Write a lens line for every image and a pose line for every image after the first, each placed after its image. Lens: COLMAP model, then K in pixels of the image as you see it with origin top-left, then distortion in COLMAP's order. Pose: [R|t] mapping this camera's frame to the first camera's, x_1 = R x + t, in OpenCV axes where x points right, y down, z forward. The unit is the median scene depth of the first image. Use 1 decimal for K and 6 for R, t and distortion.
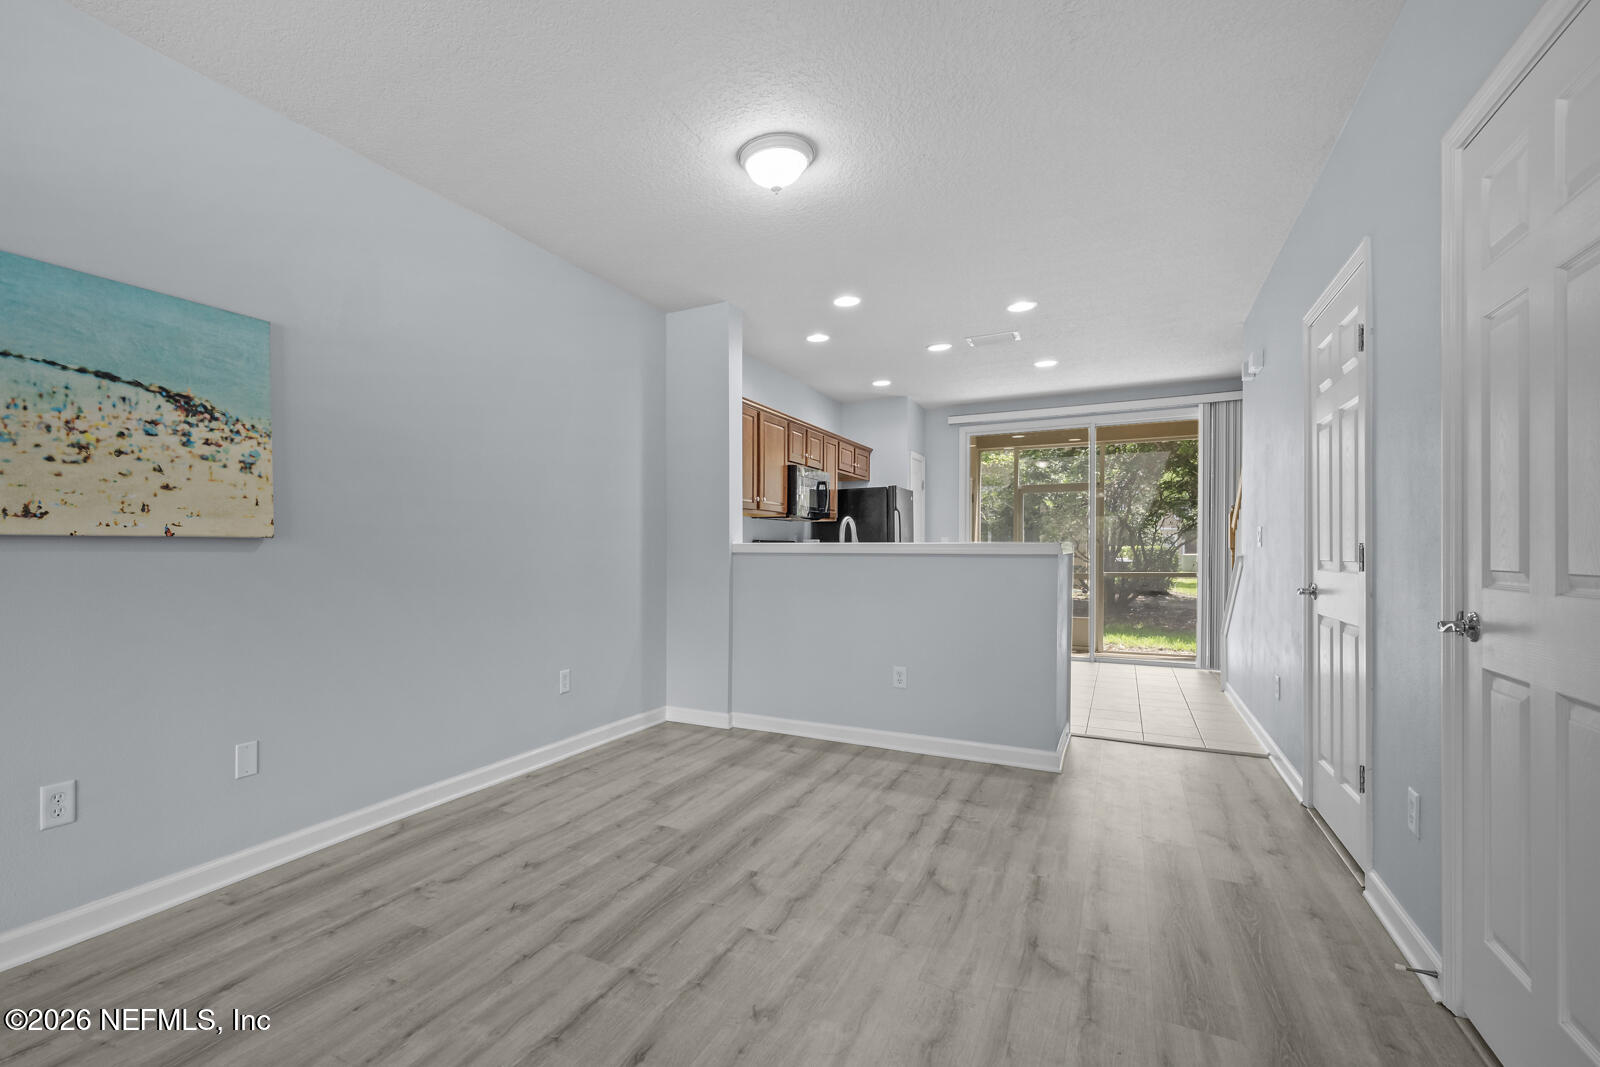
lens RADIAL K [[607.8, 0, 810.0], [0, 607.8, 523.8], [0, 0, 1]] dist [-0.000419, -0.000245]
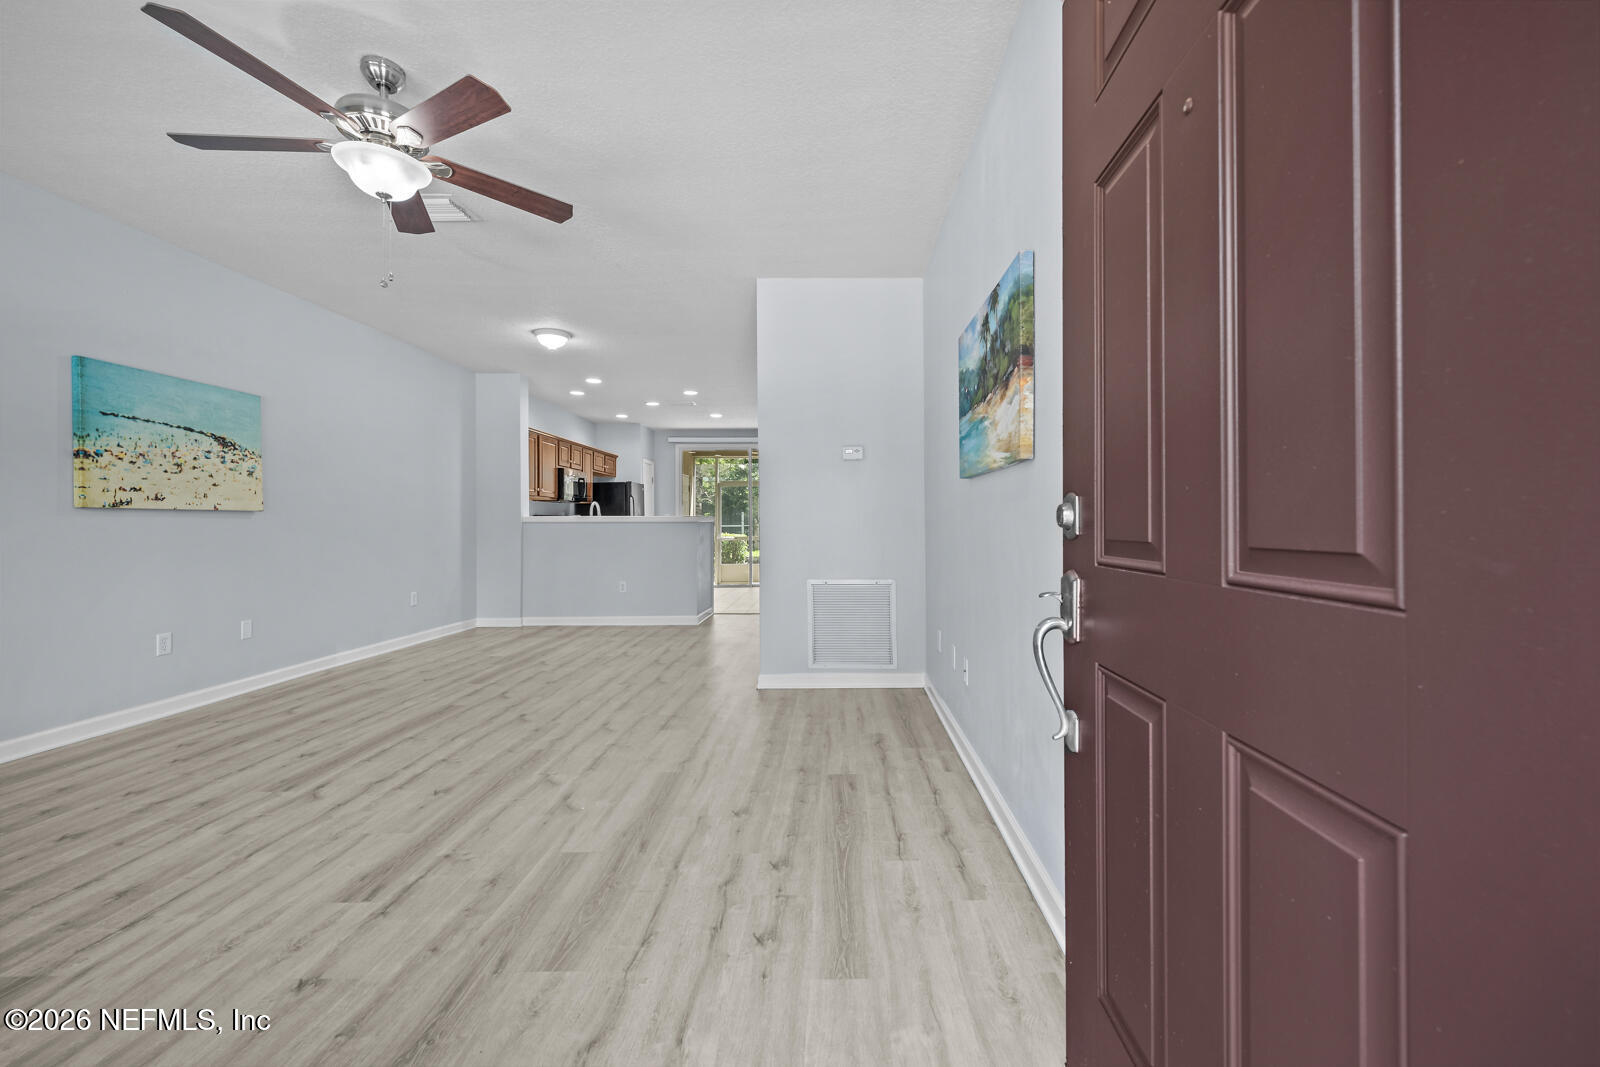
lens RADIAL K [[607.8, 0, 810.0], [0, 607.8, 523.8], [0, 0, 1]] dist [-0.000419, -0.000245]
pose [[0.936261, -0.002923, 0.351292, 0.026625], [-0.008764, 0.999460, 0.031676, -0.008140], [-0.351195, -0.032736, 0.935730, -0.884378]]
